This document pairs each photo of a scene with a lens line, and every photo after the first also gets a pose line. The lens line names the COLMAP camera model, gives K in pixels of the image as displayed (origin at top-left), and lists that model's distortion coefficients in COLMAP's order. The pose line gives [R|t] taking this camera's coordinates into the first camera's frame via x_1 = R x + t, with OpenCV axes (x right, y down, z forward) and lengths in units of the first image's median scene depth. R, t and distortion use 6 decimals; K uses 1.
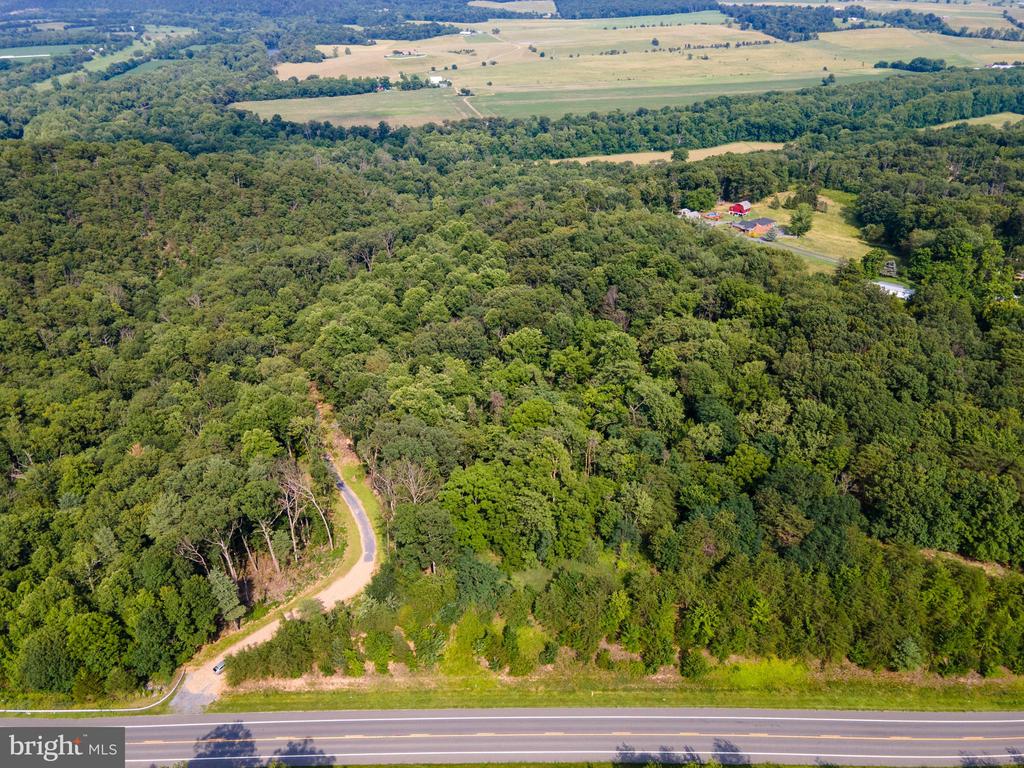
lens RADIAL K [[742.4, 0, 512.0], [0, 742.4, 384.0], [0, 0, 1]] dist [0.009115, 0.042989]
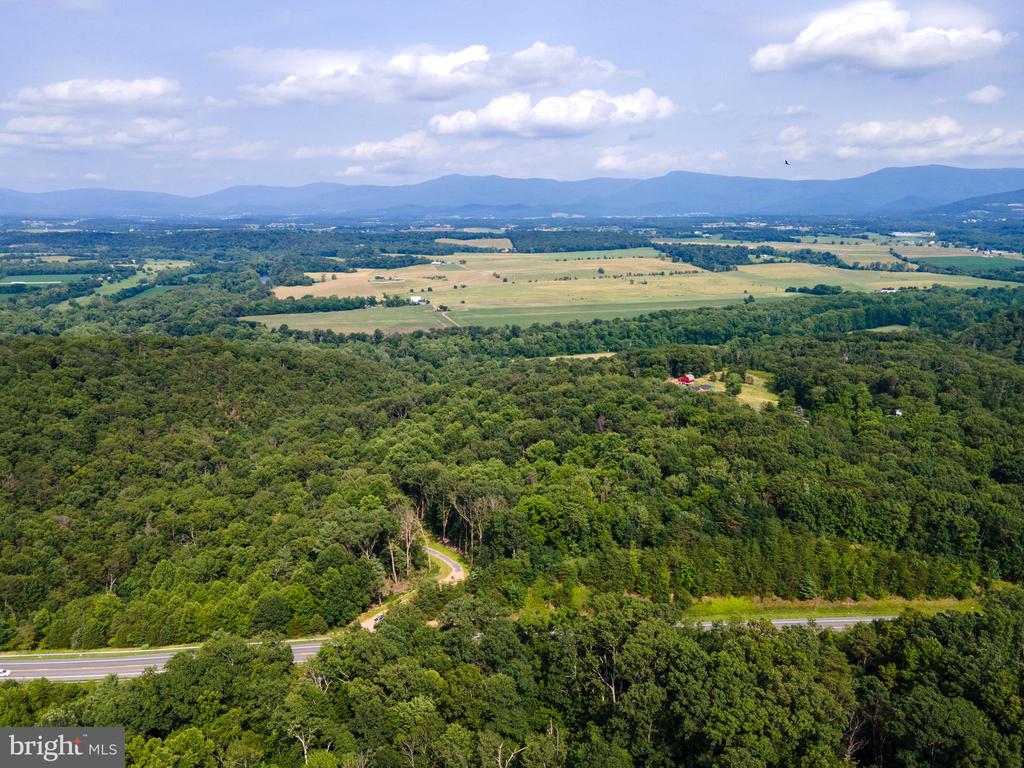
lens RADIAL K [[742.4, 0, 512.0], [0, 742.4, 384.0], [0, 0, 1]] dist [0.009115, 0.042989]
pose [[0.998182, -0.006924, 0.059878, -0.034156], [0.023336, 0.960304, -0.277977, 0.057783], [-0.055576, 0.278868, 0.958720, -0.102128]]
